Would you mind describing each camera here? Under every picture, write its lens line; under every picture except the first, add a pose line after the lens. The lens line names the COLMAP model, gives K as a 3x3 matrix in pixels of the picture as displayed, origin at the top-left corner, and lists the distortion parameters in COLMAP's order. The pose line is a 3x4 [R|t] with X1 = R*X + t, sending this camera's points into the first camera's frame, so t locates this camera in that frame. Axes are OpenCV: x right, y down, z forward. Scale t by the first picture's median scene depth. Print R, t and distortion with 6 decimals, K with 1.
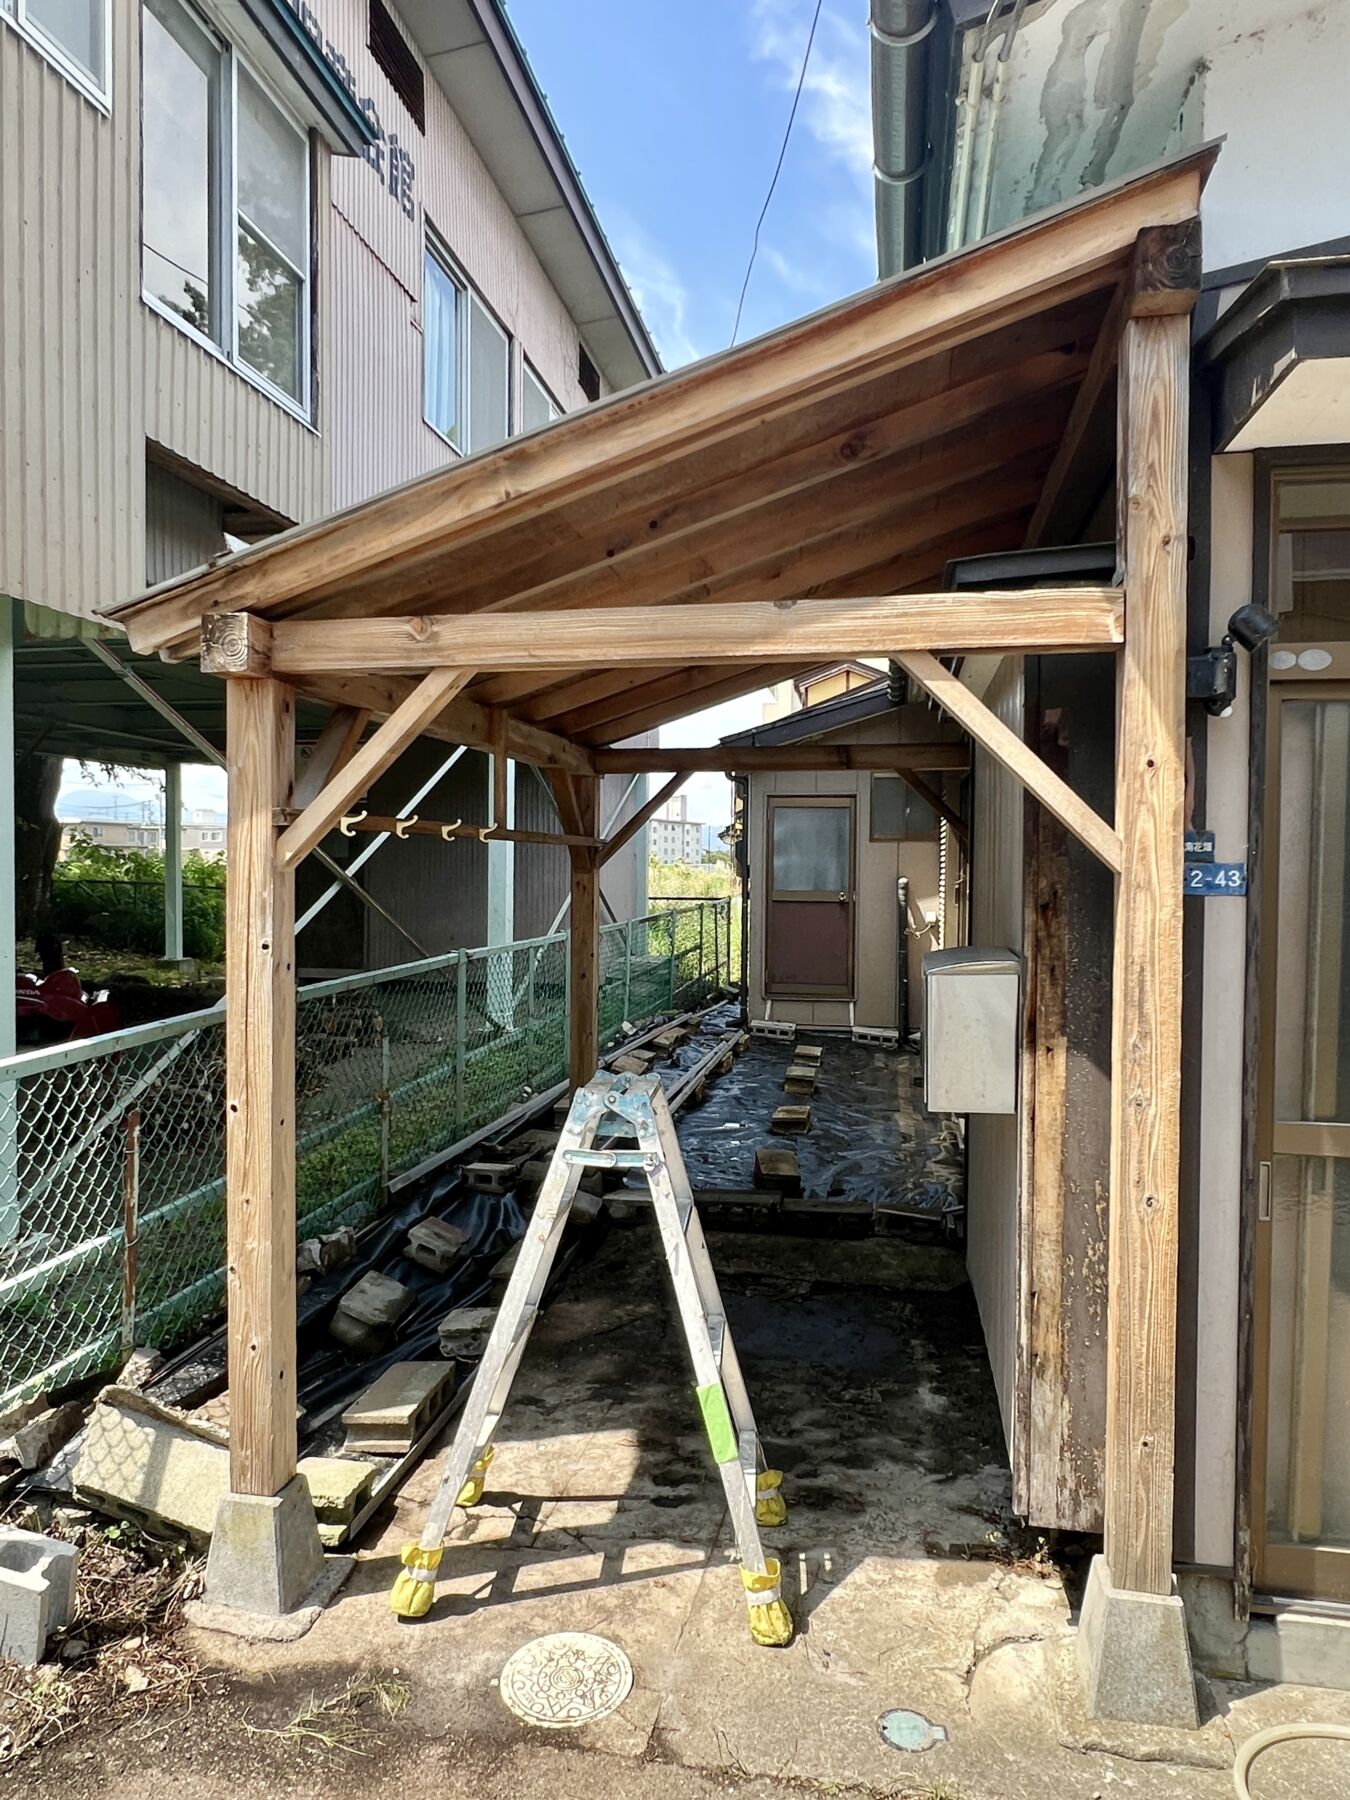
lens RADIAL K [[1188.8, 0, 675.0], [0, 1188.8, 900.0], [0, 0, 1]] dist [-0.000215, -0.000047]
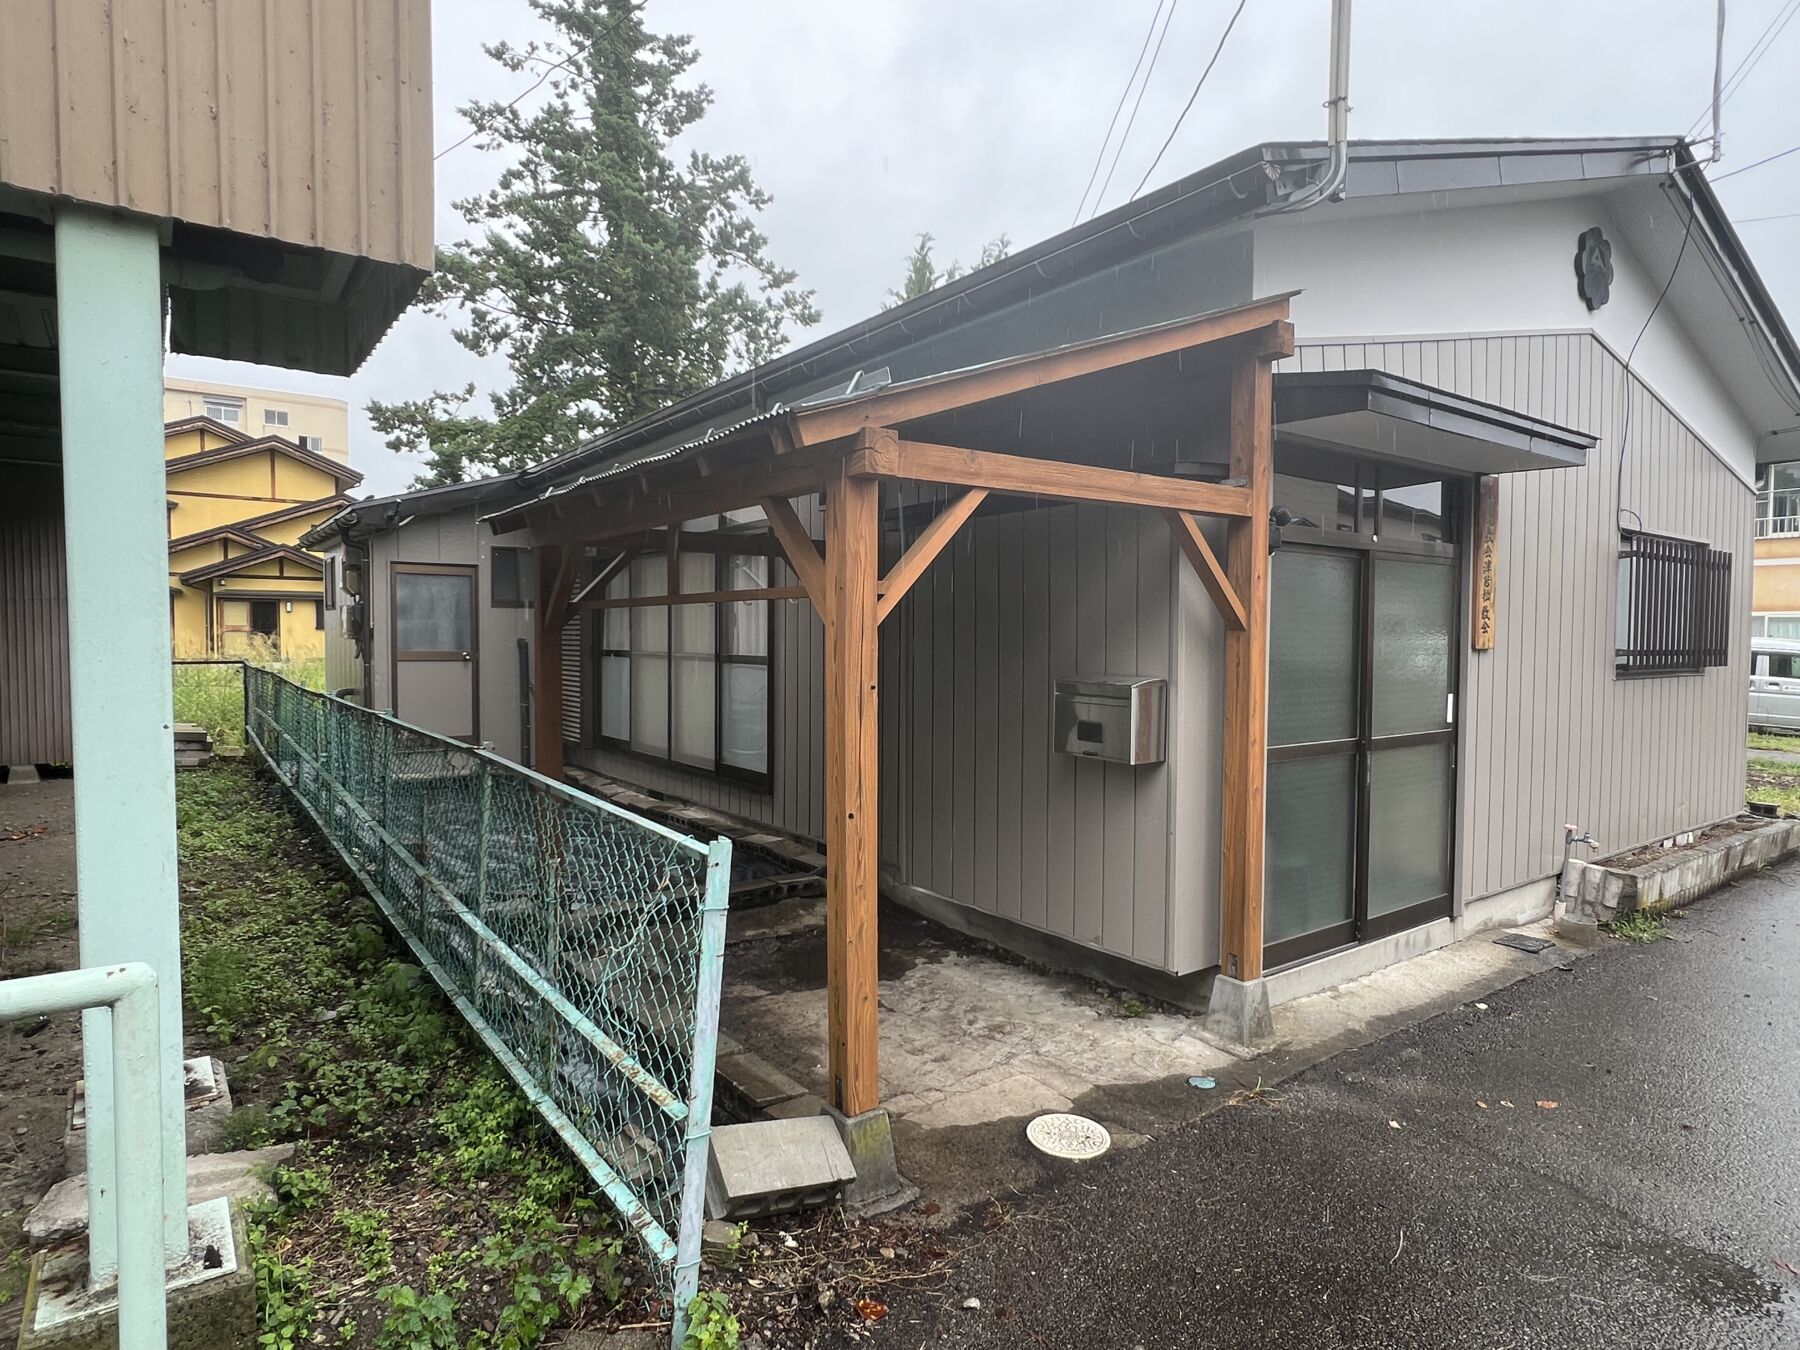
lens RADIAL K [[999.5, 0, 900.0], [0, 999.5, 675.0], [0, 0, 1]] dist [-0.000093, -0.000014]
pose [[0.680949, -0.030098, 0.731712, -1.130273], [0.018422, 0.999543, 0.023970, -0.000011], [-0.732099, -0.002842, 0.681192, 0.255312]]
